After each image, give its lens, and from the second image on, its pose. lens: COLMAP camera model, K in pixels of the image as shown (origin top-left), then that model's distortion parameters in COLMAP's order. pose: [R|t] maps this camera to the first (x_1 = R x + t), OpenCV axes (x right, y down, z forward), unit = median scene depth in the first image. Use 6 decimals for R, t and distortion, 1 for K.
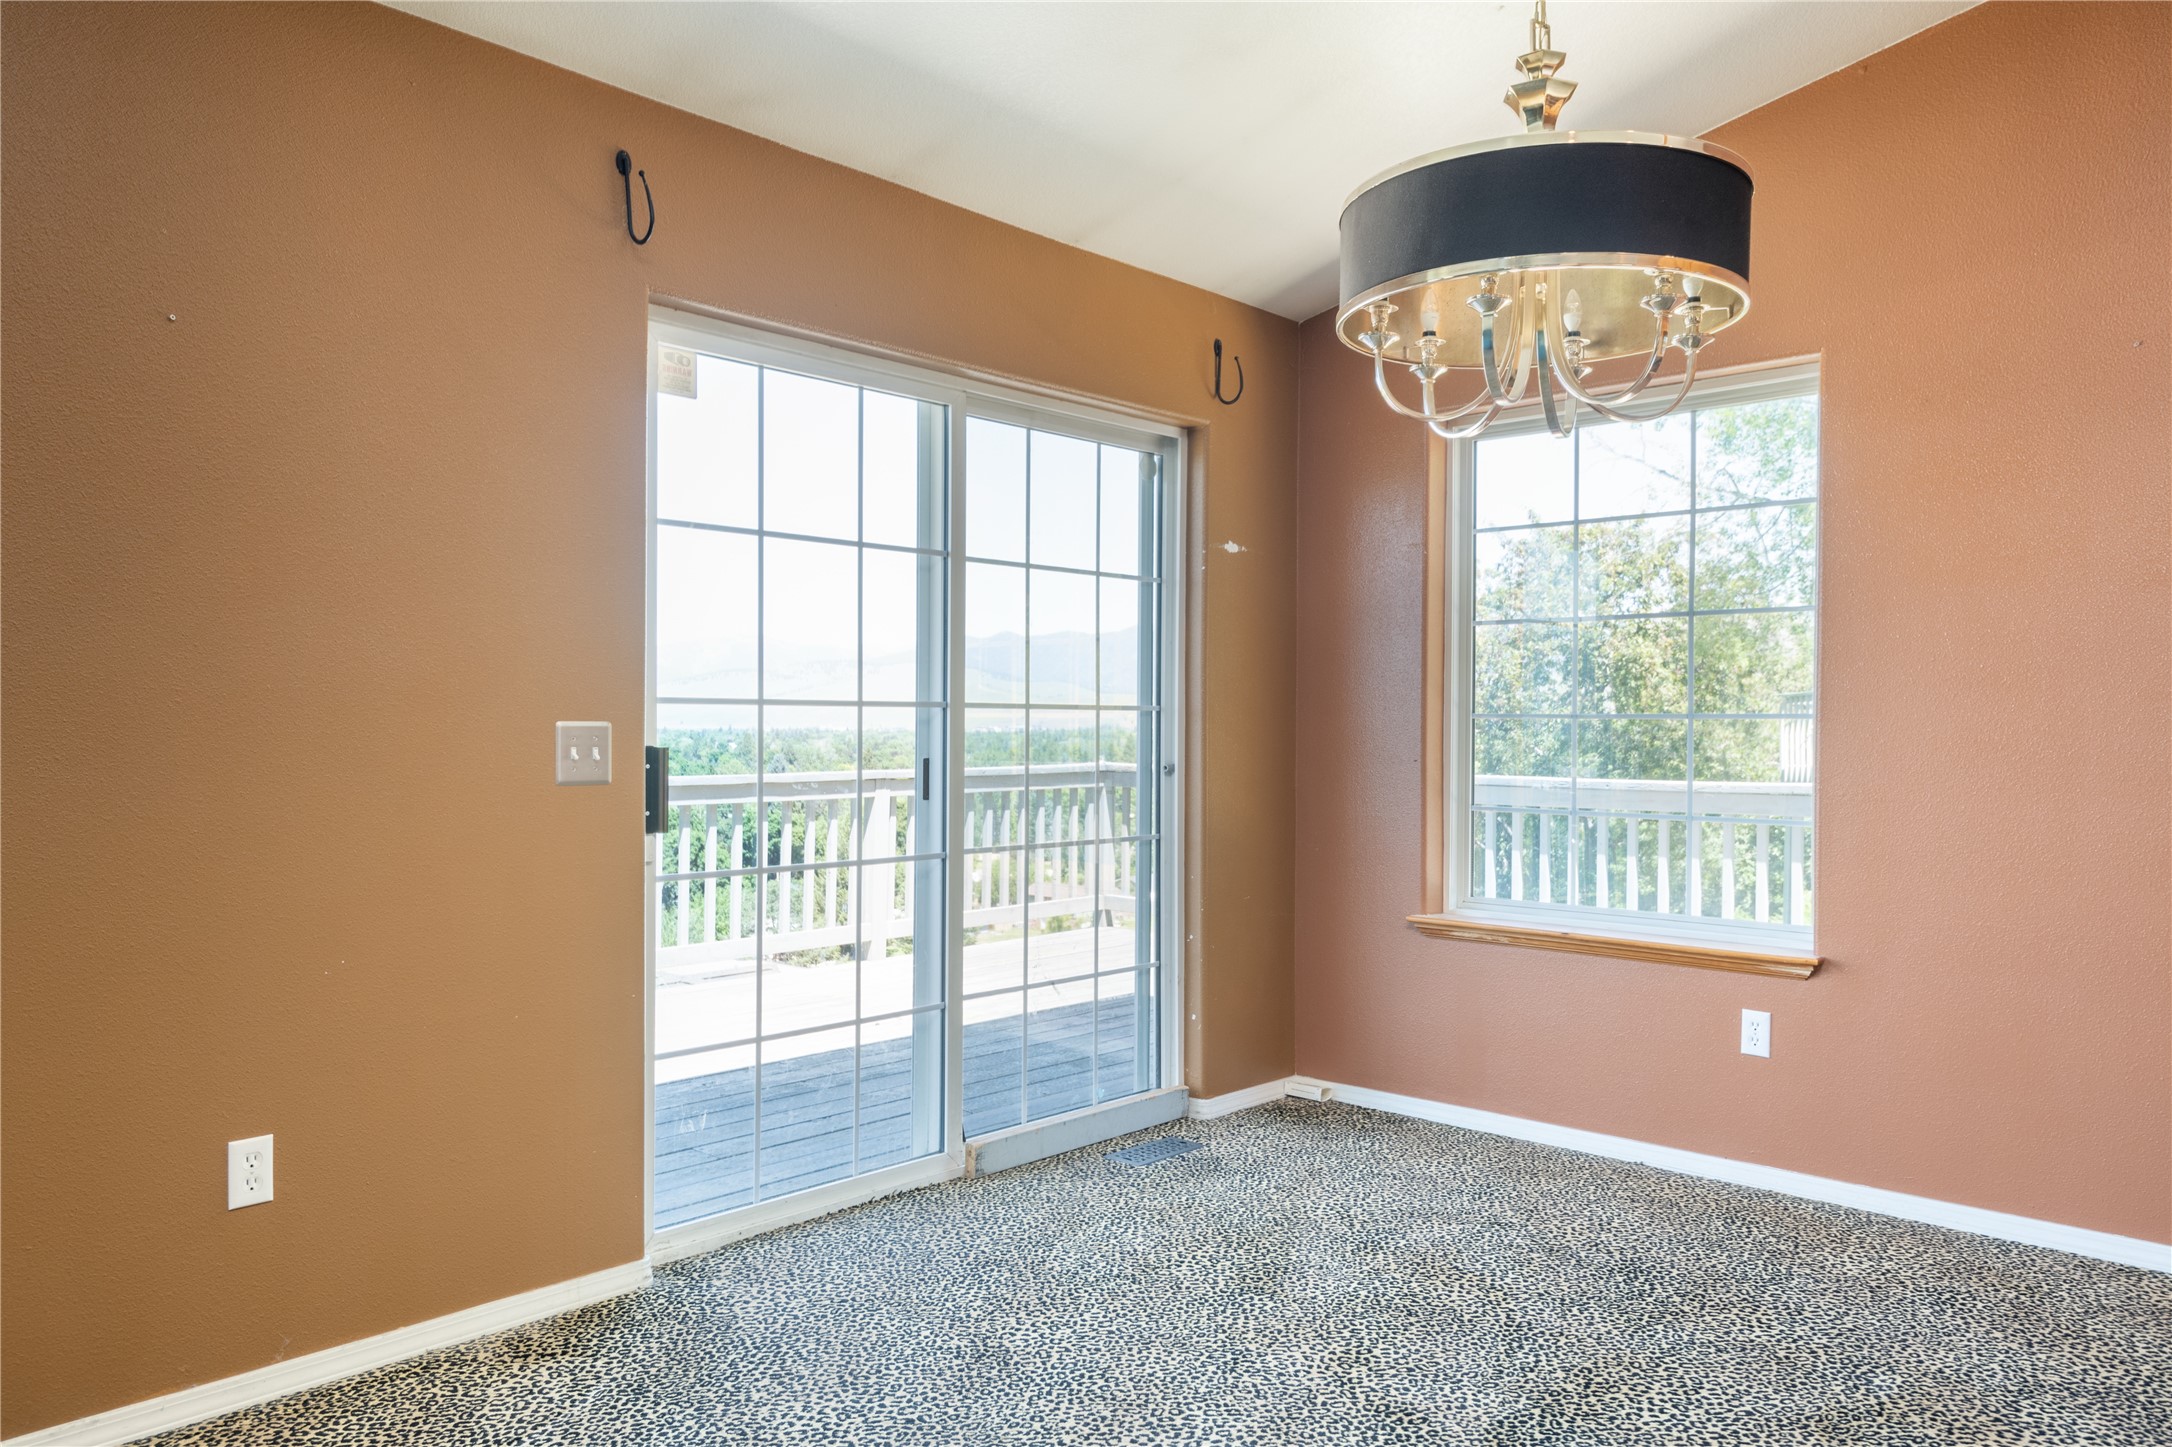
lens RADIAL K [[1489.0, 0, 1094.5], [0, 1489.0, 738.3], [0, 0, 1]] dist [0.008145, -0.004733]
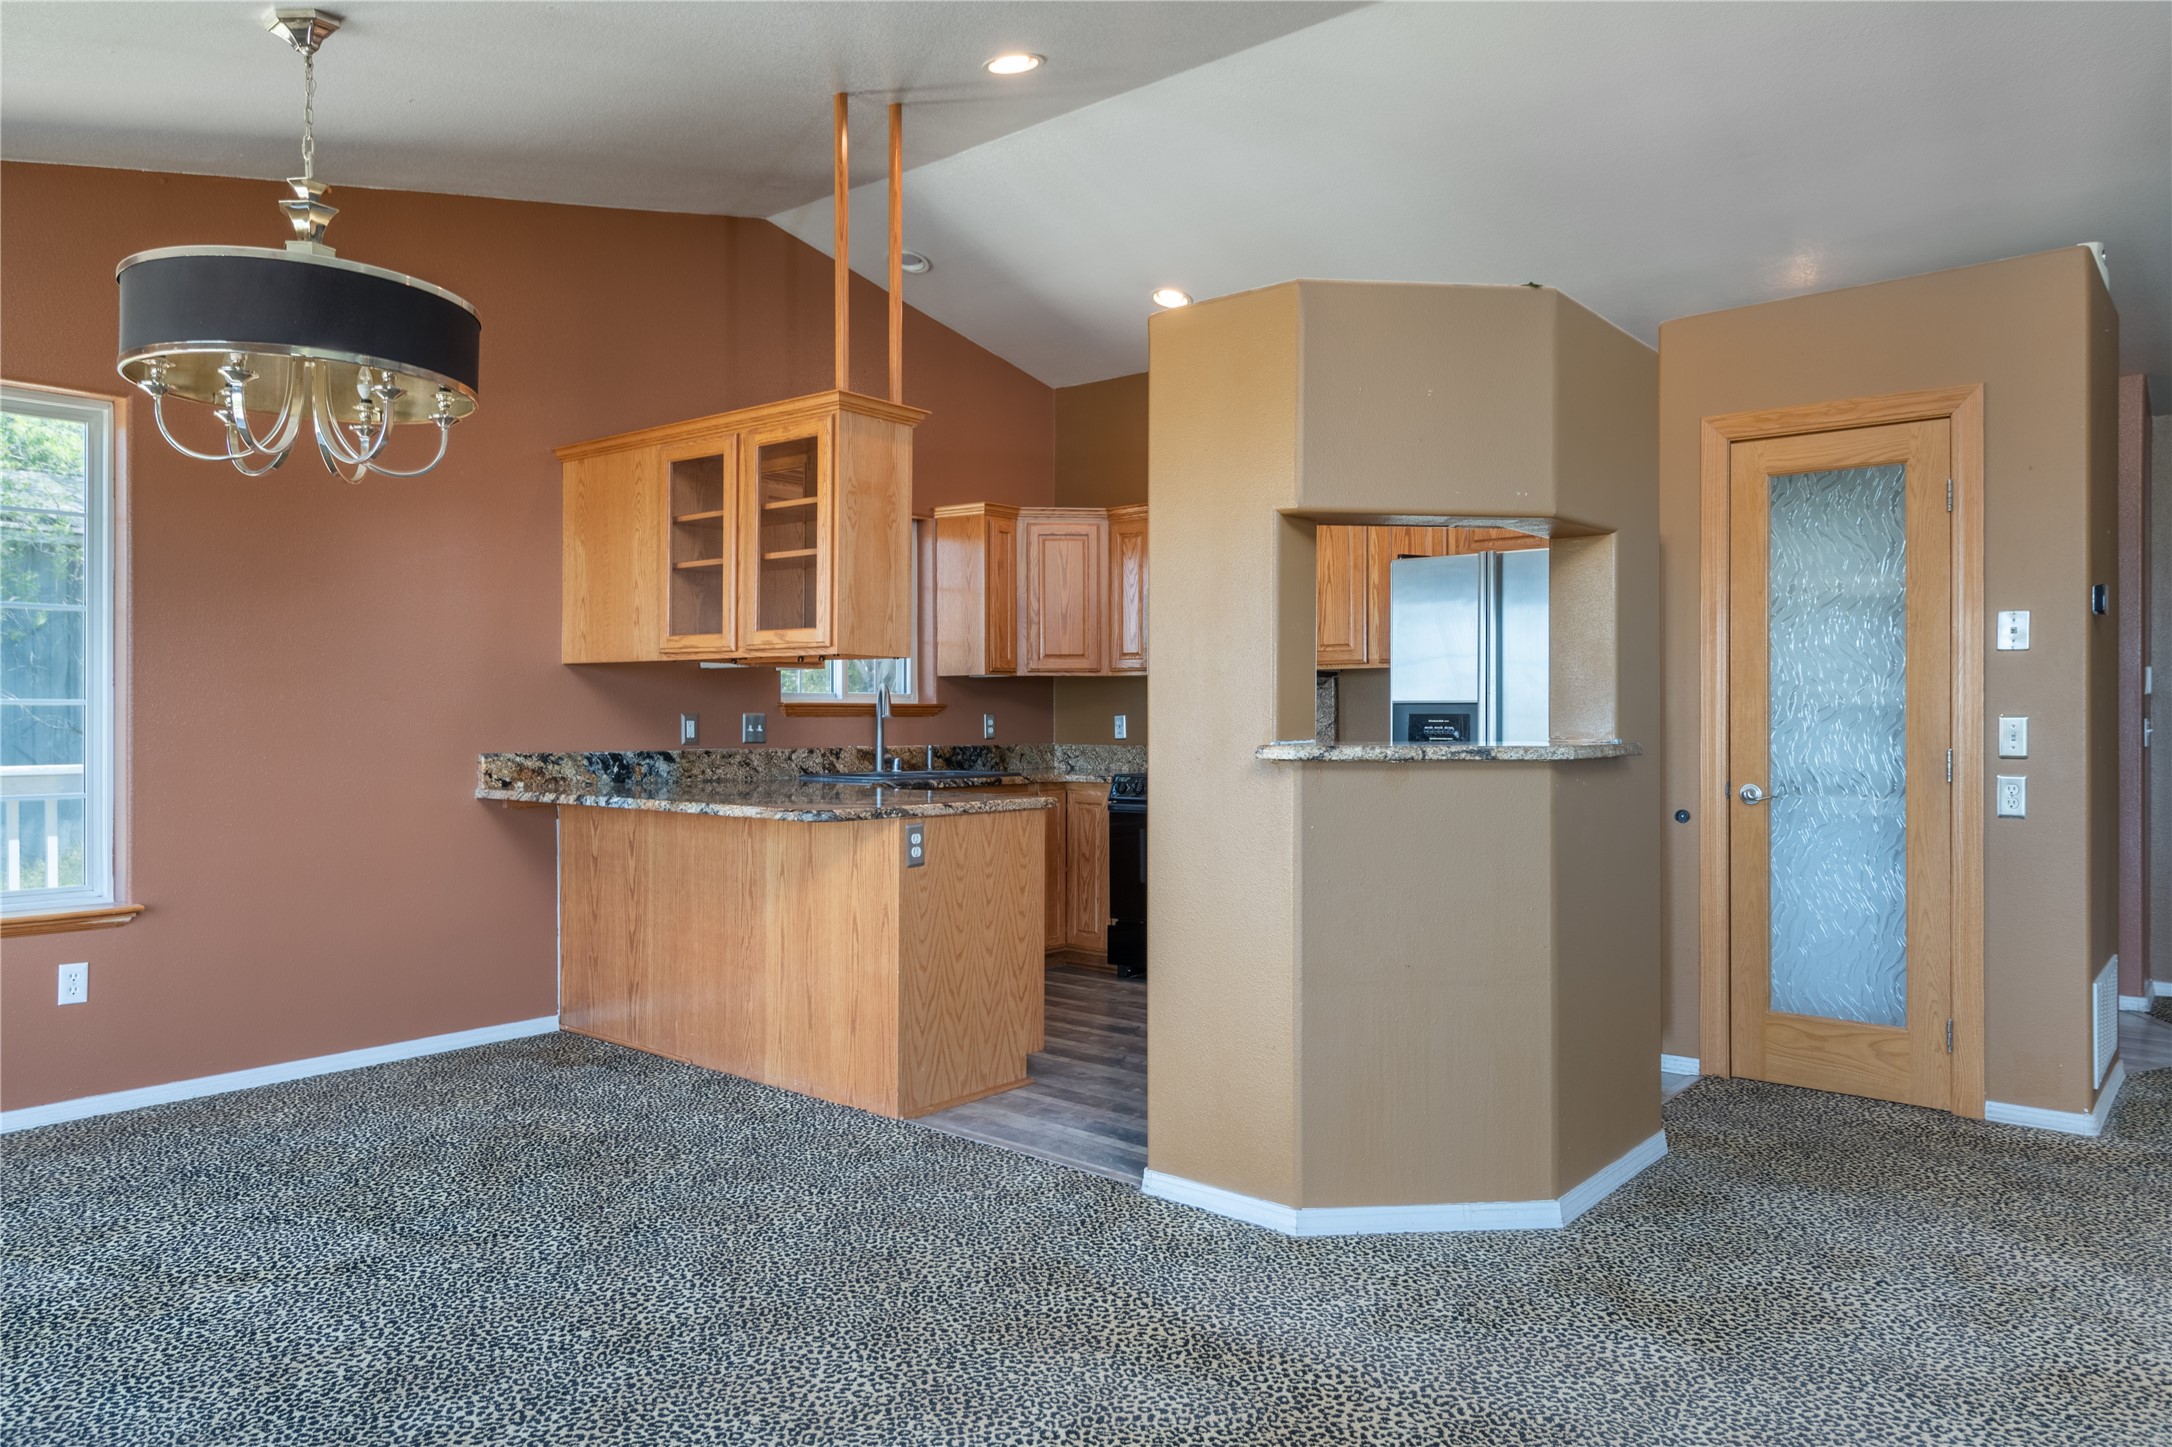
lens RADIAL K [[1448.2, 0, 1087.0], [0, 1448.2, 715.2], [0, 0, 1]] dist [0.021841, -0.016202]
pose [[-0.048010, -0.008079, 0.998814, -0.692067], [0.005003, 0.999953, 0.008329, -0.009808], [-0.998834, 0.005397, -0.047967, 0.292098]]
